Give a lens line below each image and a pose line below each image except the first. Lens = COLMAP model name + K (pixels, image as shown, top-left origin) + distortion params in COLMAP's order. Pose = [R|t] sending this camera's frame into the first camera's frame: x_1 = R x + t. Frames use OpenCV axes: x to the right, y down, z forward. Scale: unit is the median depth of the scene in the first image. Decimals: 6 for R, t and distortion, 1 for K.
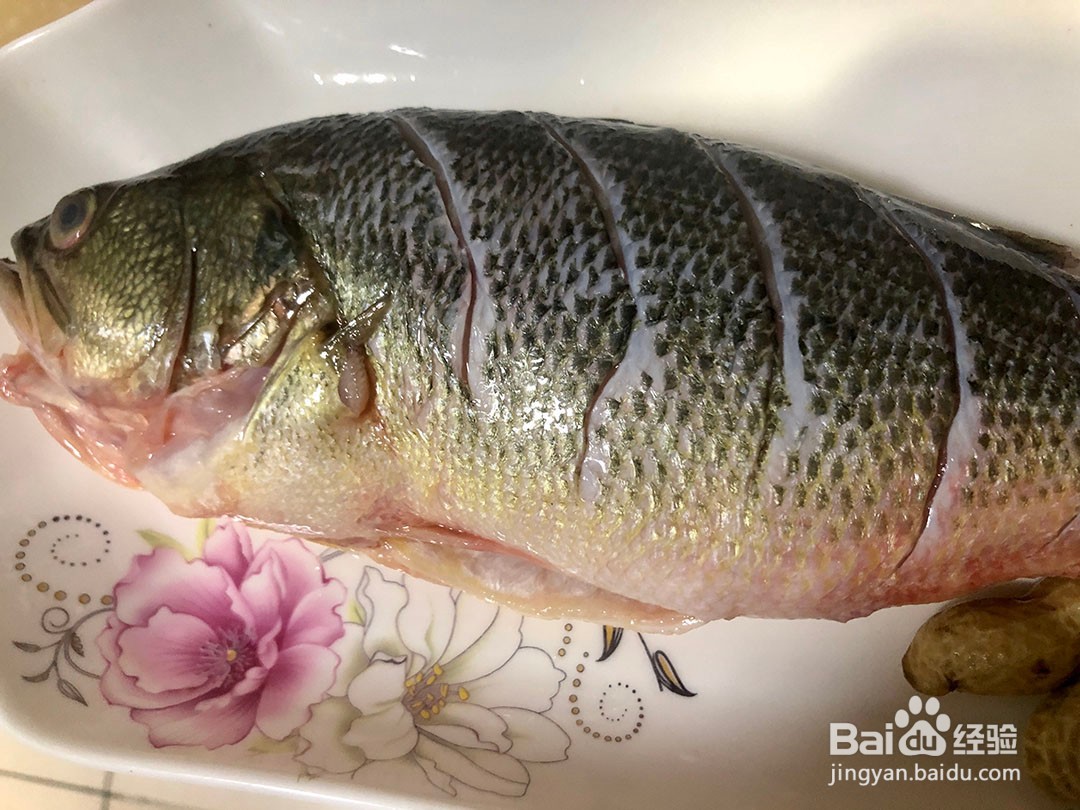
lens RADIAL K [[883.7, 0, 532.4], [0, 883.7, 402.9], [0, 0, 1]] dist [0.023736, -0.007729]
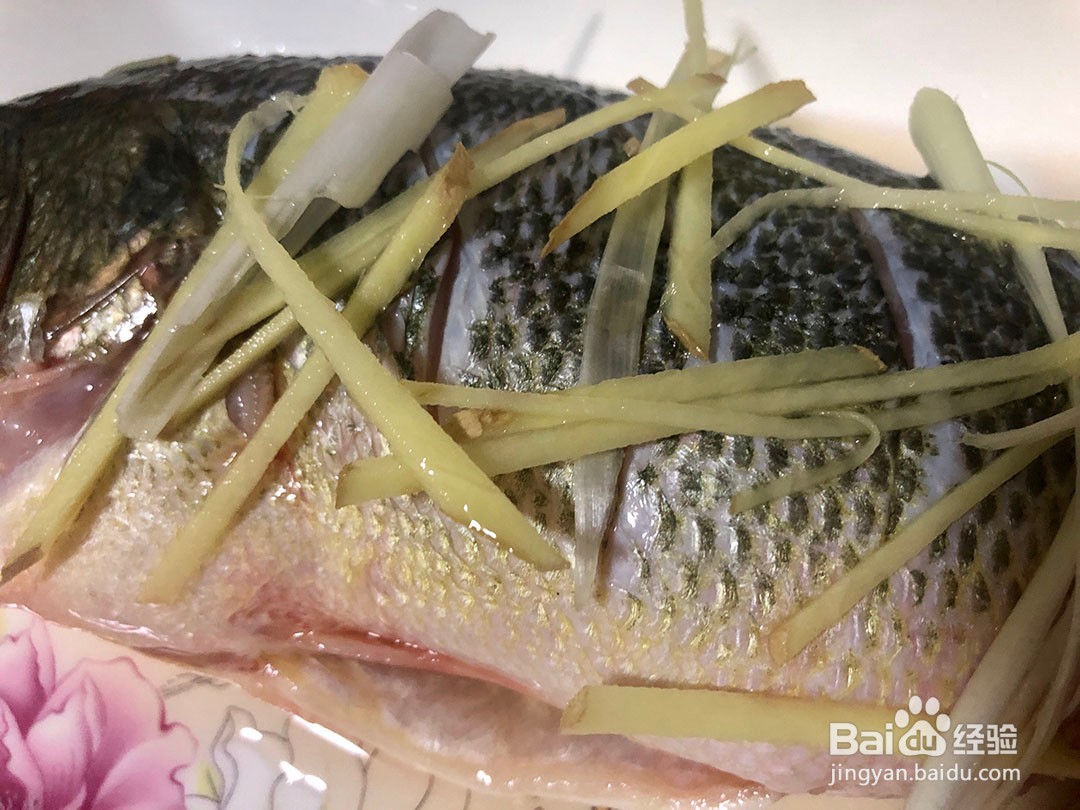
lens RADIAL K [[908.2, 0, 542.9], [0, 908.2, 407.0], [0, 0, 1]] dist [-0.015054, -0.006006]
pose [[0.988853, 0.079775, 0.125720, -0.073785], [-0.053208, 0.977933, -0.202030, 0.107725], [-0.139063, 0.193088, 0.971277, 0.325035]]
